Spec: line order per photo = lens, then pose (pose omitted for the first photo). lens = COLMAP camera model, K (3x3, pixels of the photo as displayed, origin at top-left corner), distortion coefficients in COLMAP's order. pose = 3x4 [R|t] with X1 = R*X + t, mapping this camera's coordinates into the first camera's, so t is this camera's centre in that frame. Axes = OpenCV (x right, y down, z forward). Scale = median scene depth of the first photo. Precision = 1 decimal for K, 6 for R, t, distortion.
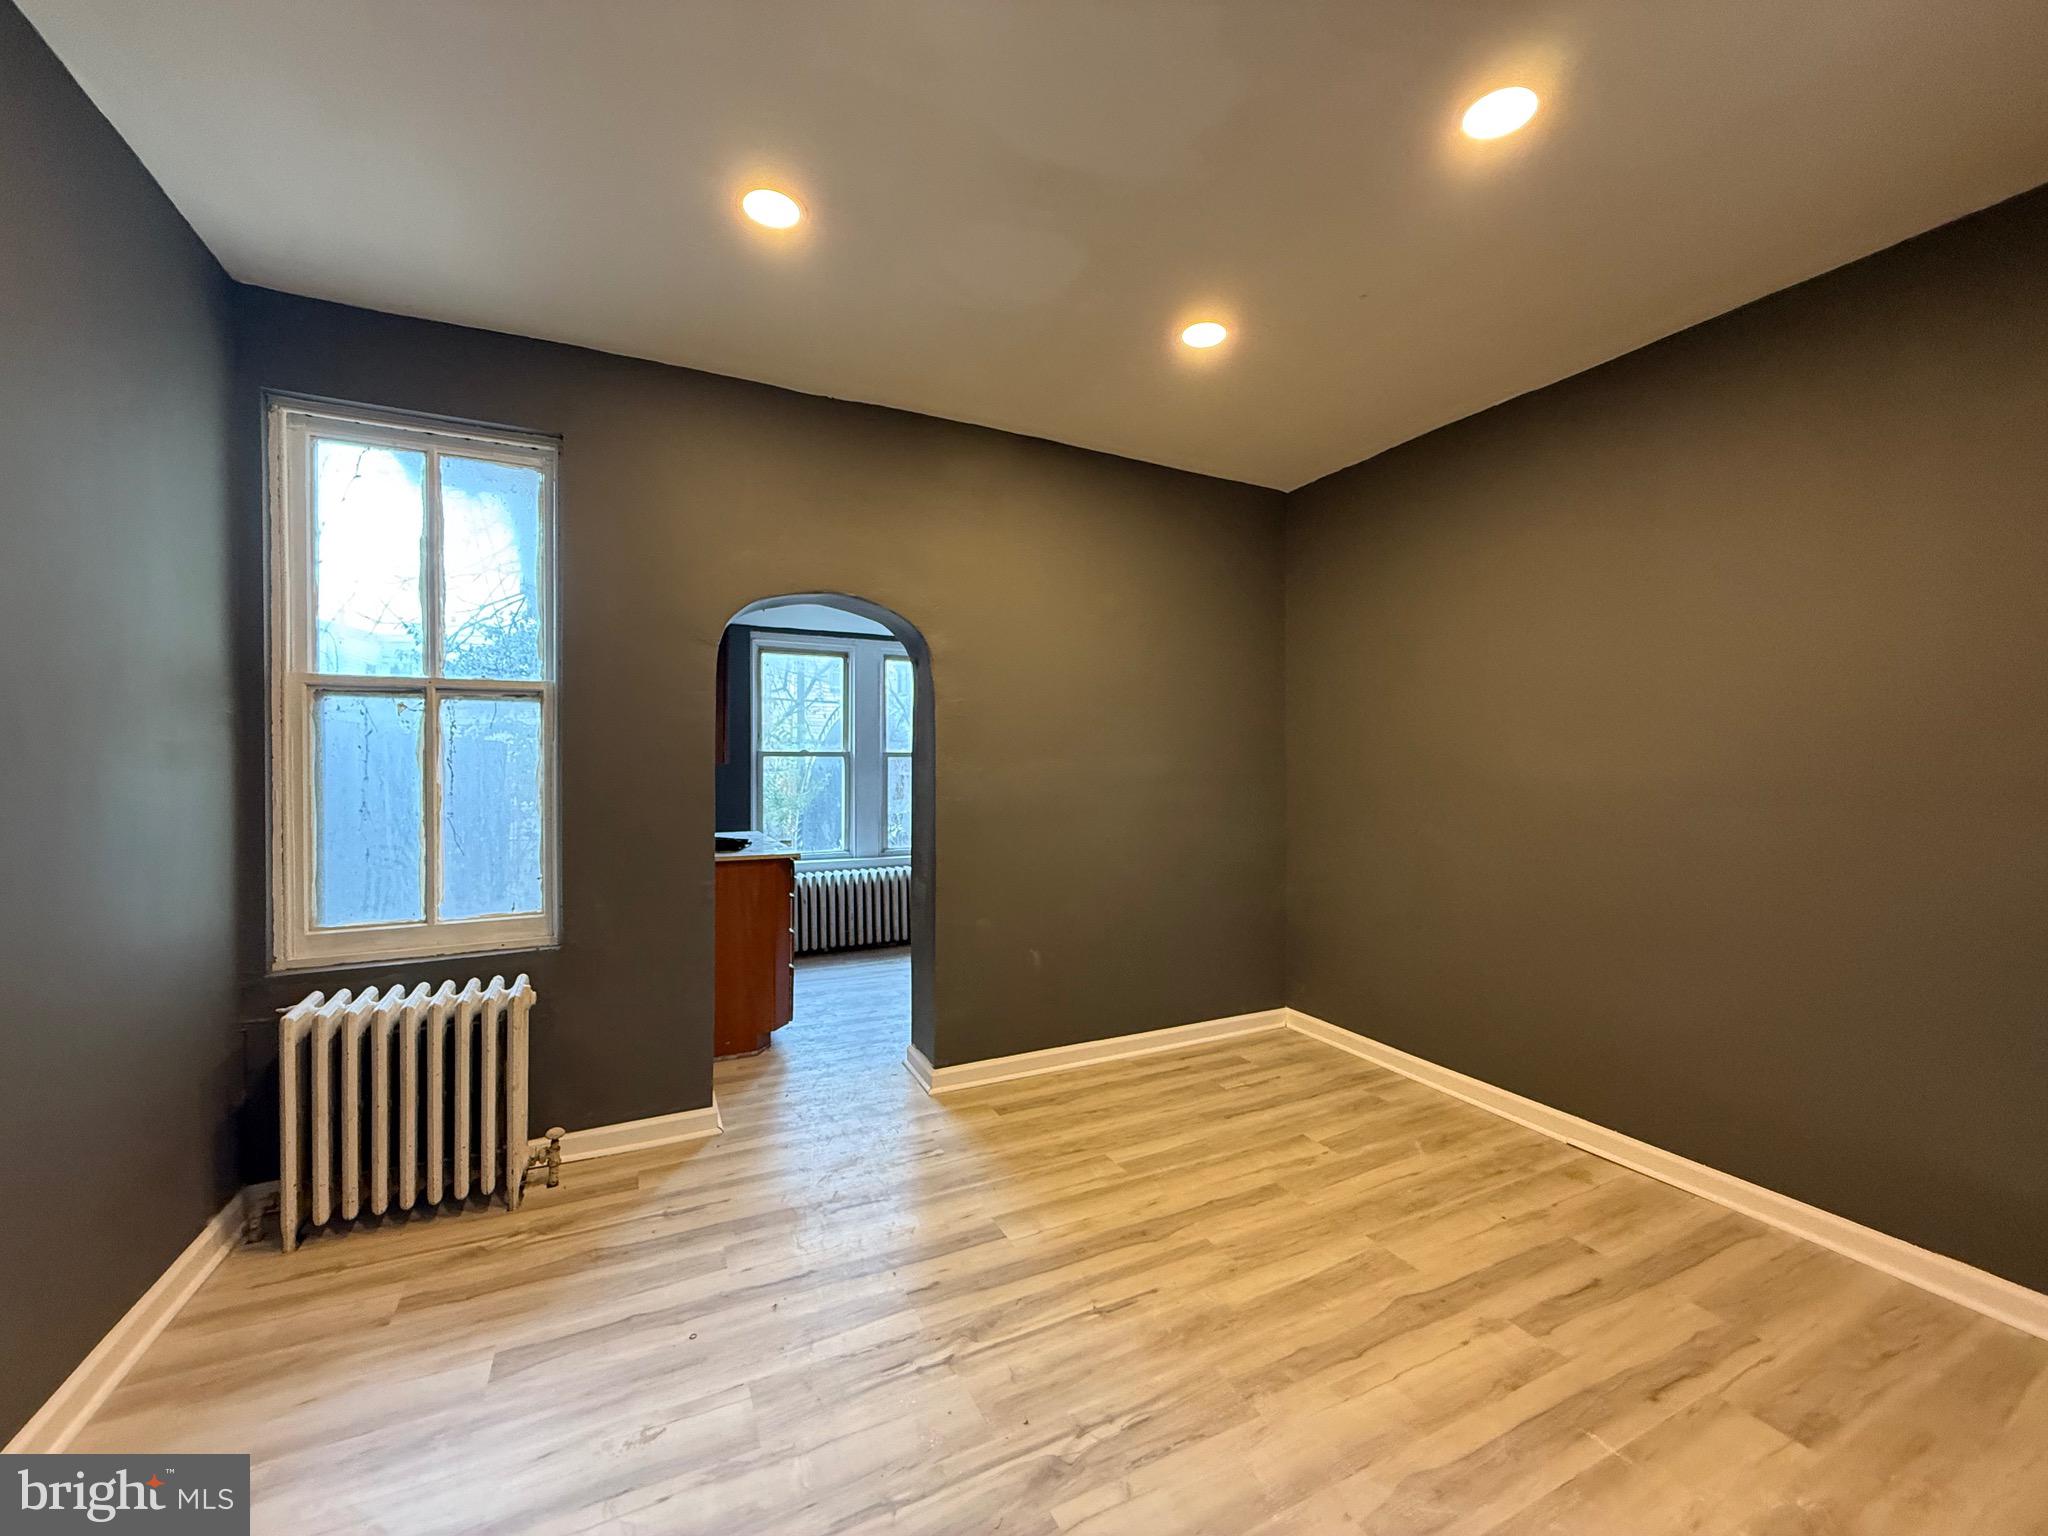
lens RADIAL K [[814.5, 0, 1024.2], [0, 814.5, 765.0], [0, 0, 1]] dist [-0.001093, 0.000265]
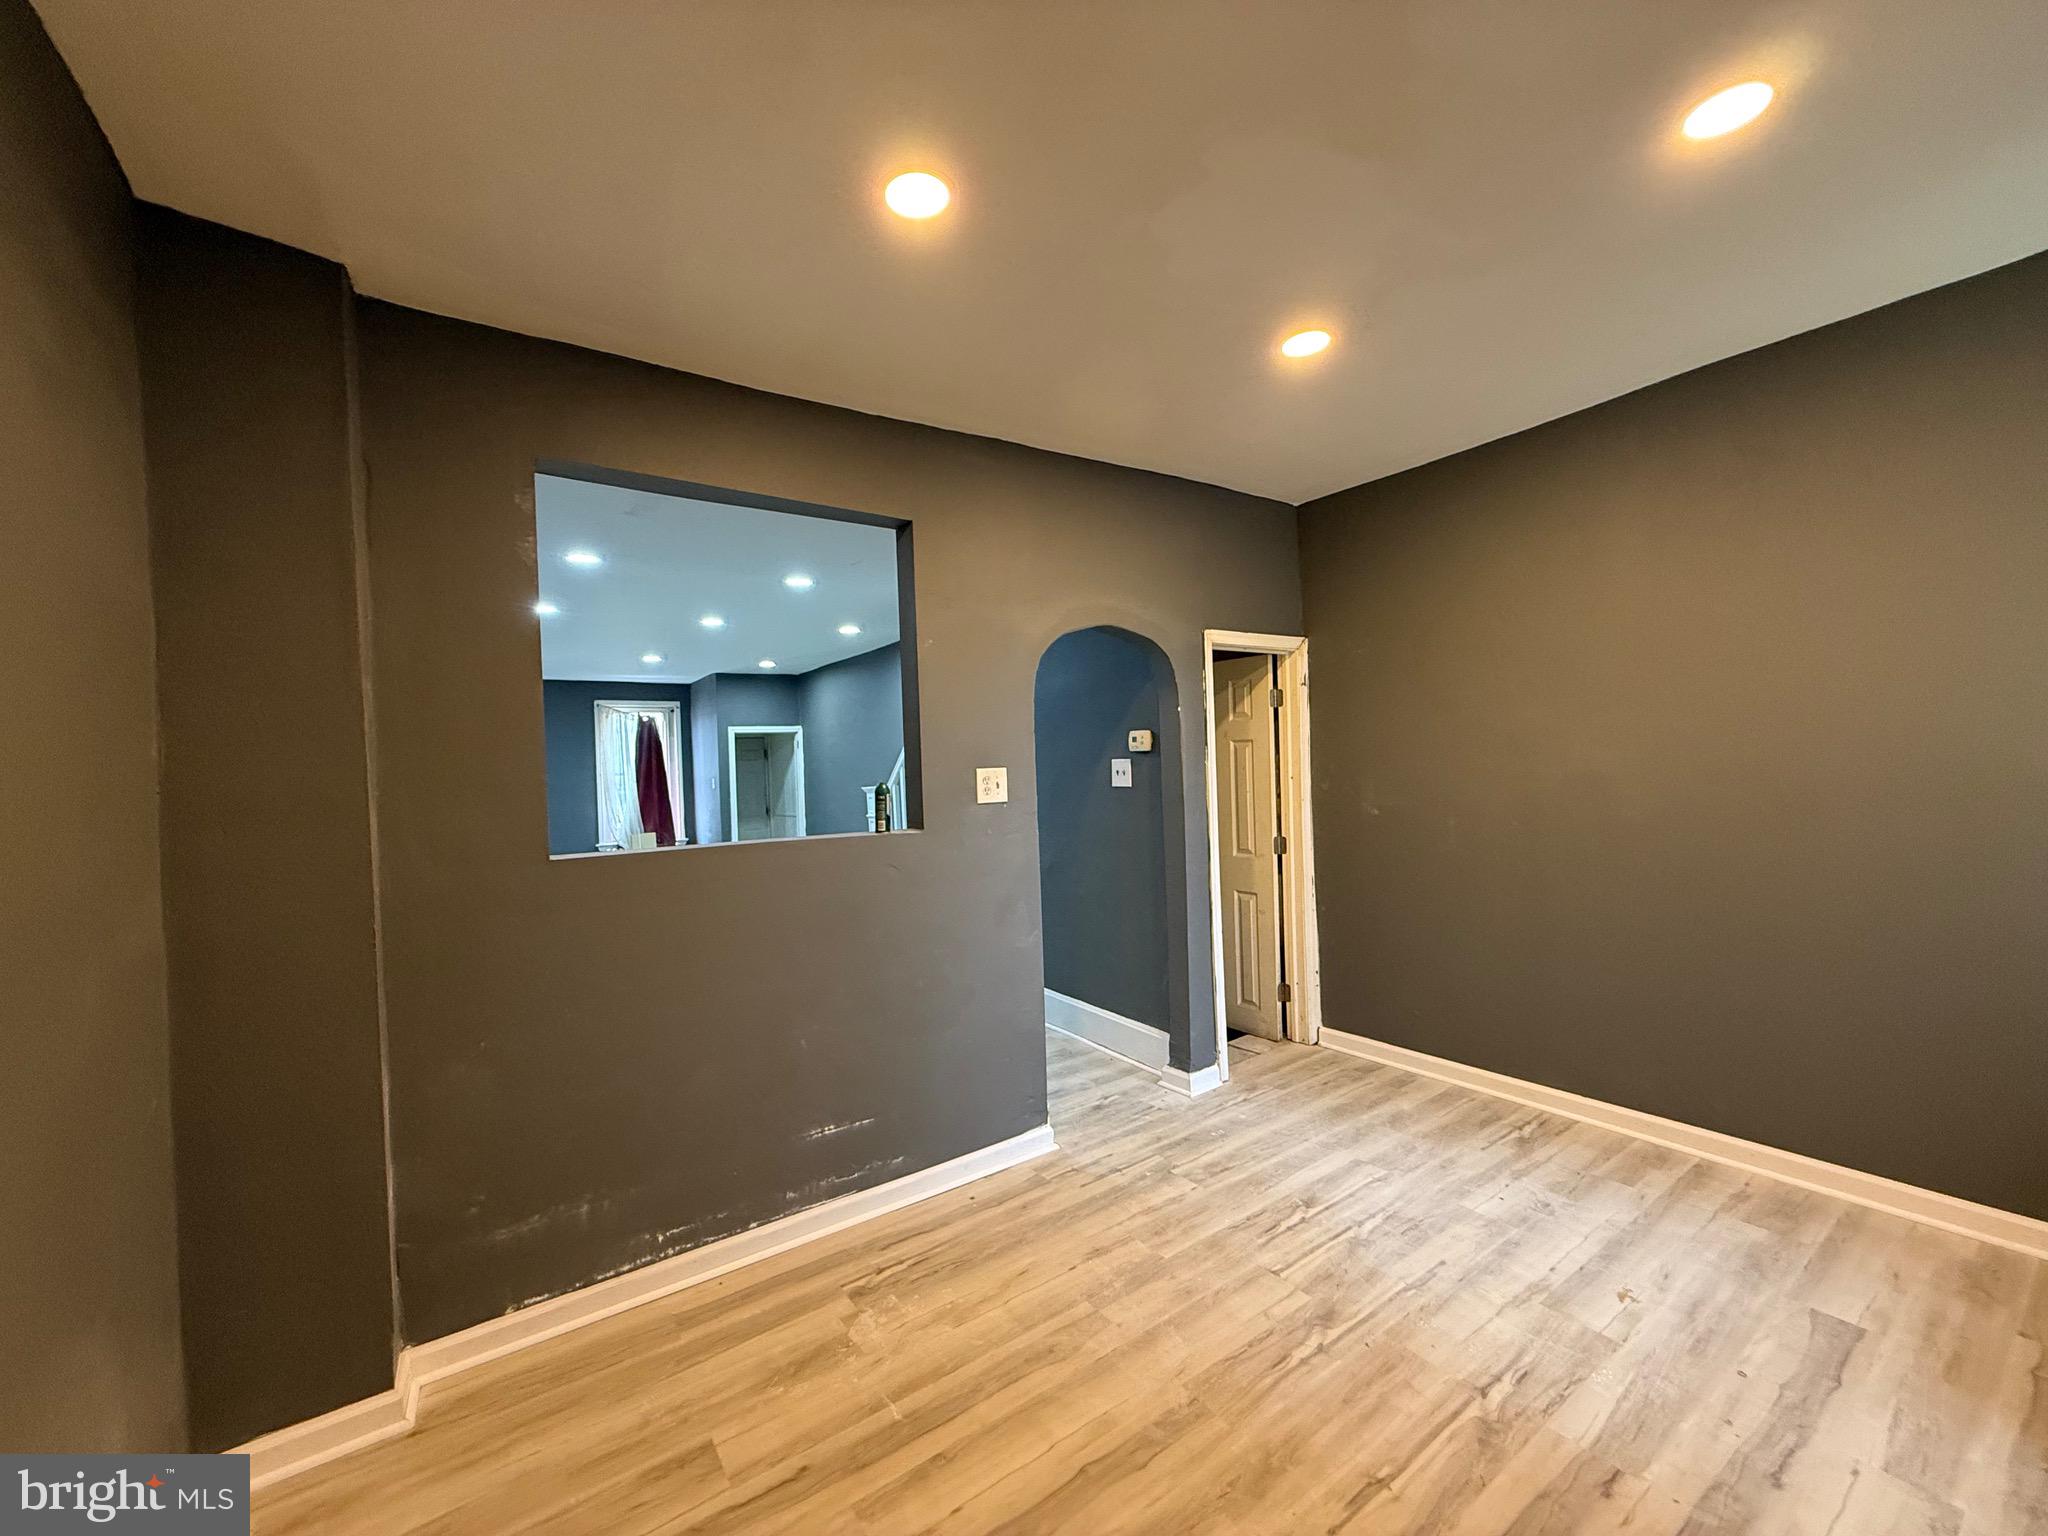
lens RADIAL K [[814.5, 0, 1024.2], [0, 814.5, 765.0], [0, 0, 1]] dist [-0.001093, 0.000265]
pose [[-0.989000, 0.035673, -0.143550, 0.604834], [0.035057, 0.999362, 0.006818, -0.076431], [0.143701, 0.001711, -0.989620, 1.976376]]
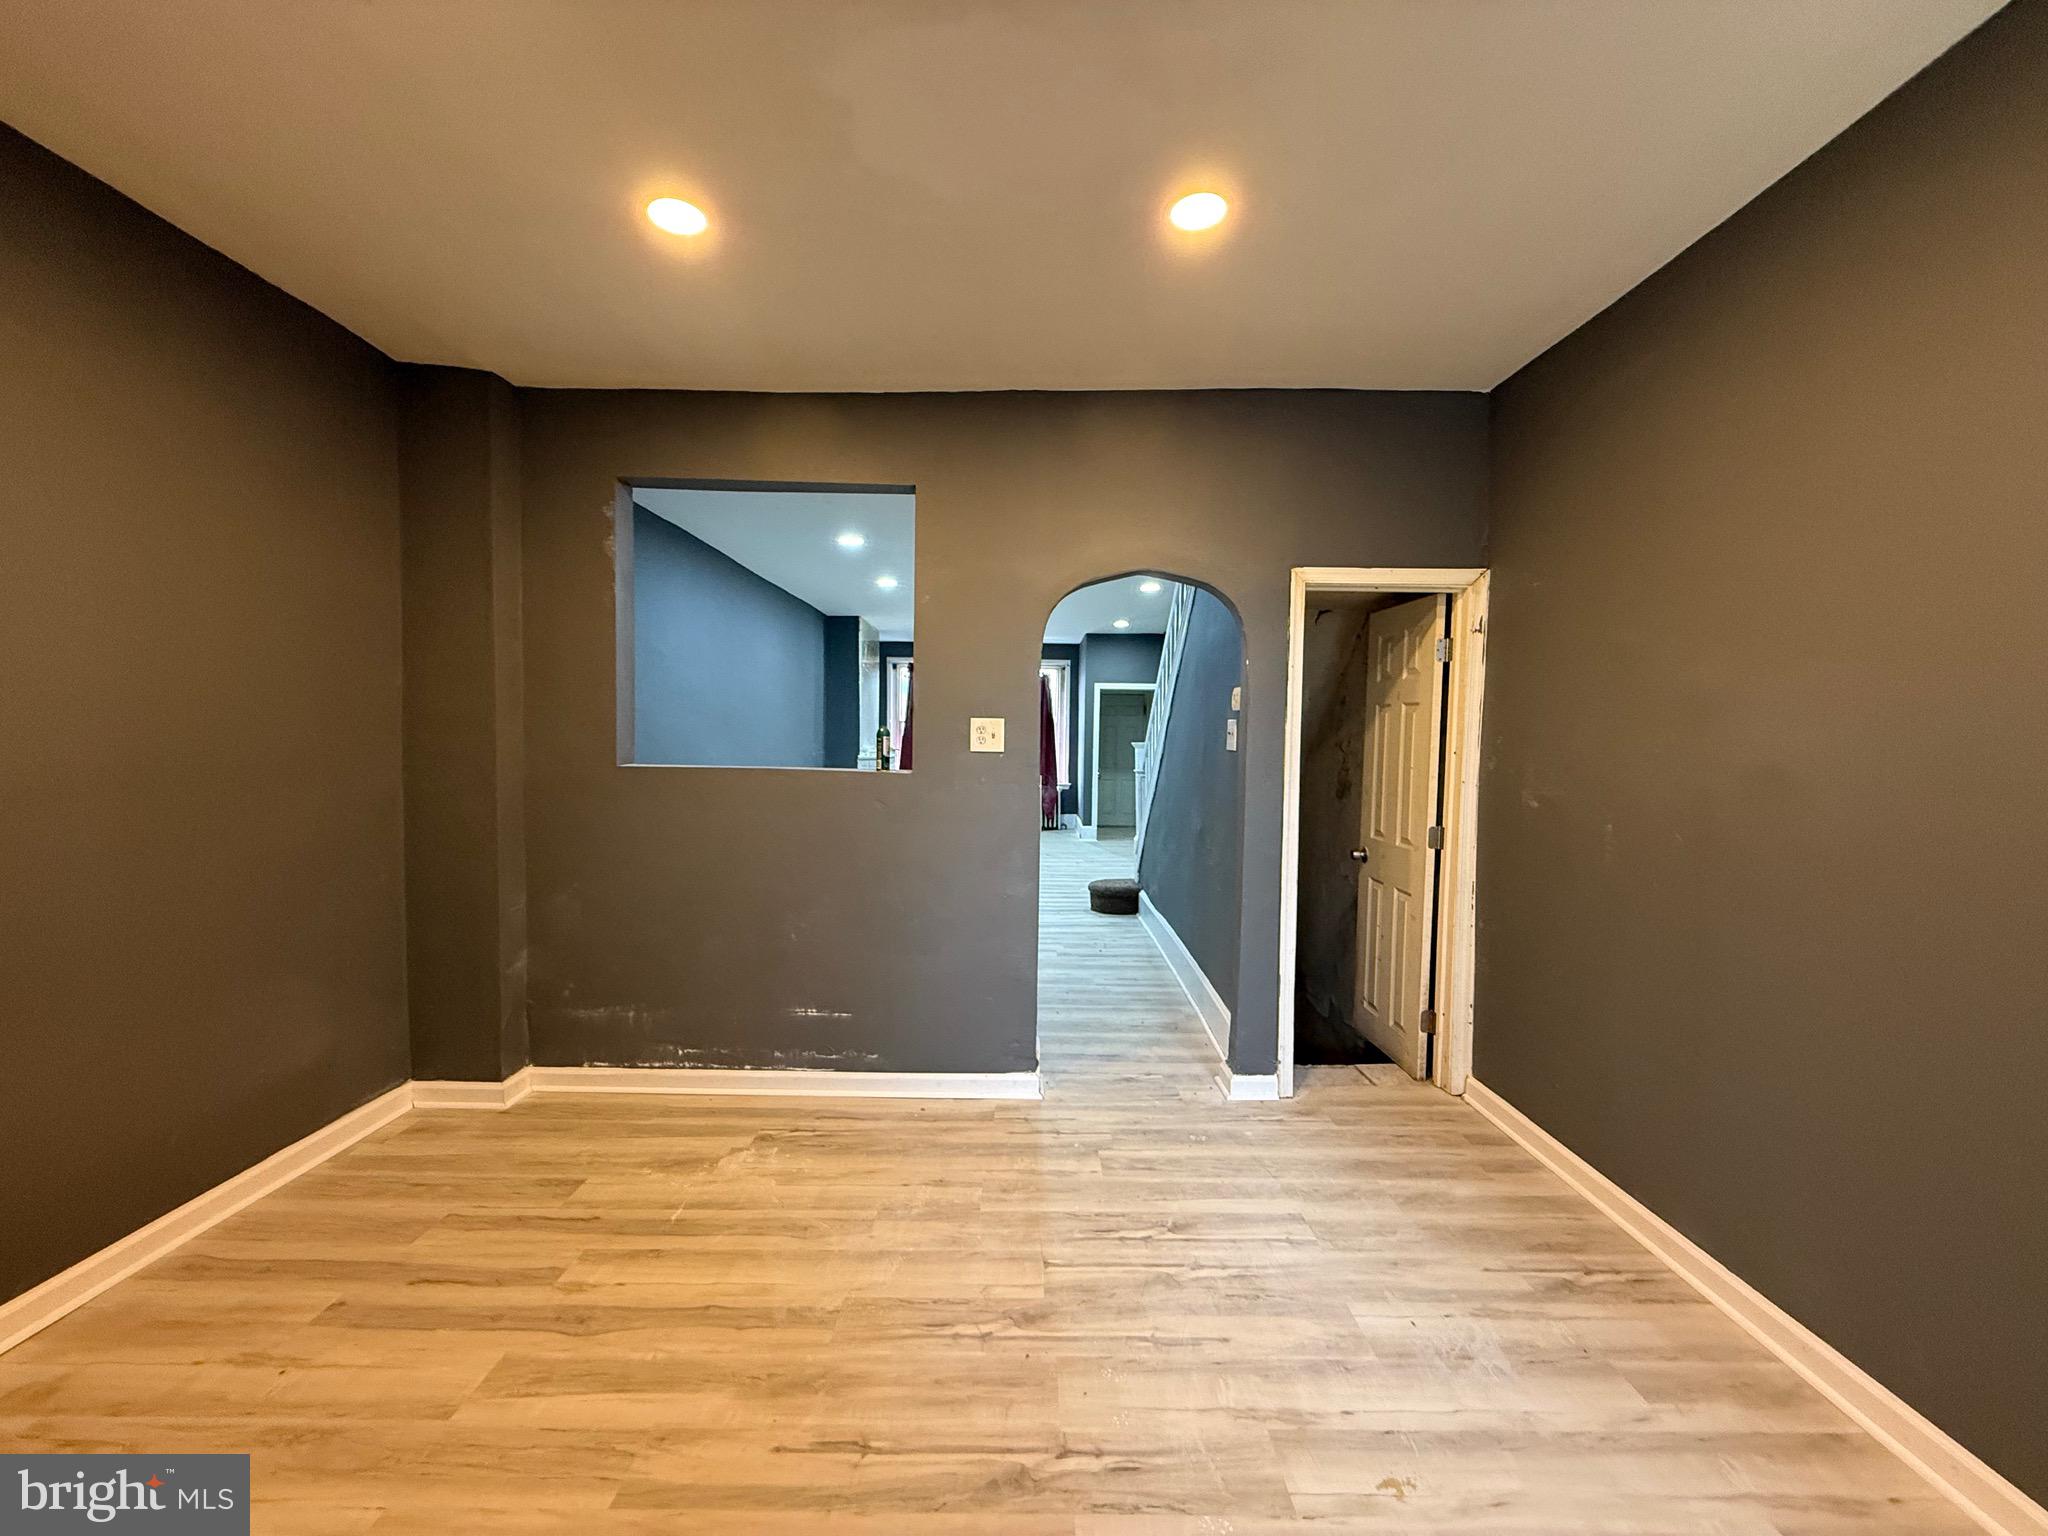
lens RADIAL K [[814.5, 0, 1024.2], [0, 814.5, 765.0], [0, 0, 1]] dist [-0.001093, 0.000265]
pose [[-0.895295, -0.031808, 0.444337, -0.430618], [-0.012118, 0.998817, 0.047085, -0.043695], [-0.445309, 0.036771, -0.894622, 1.823532]]
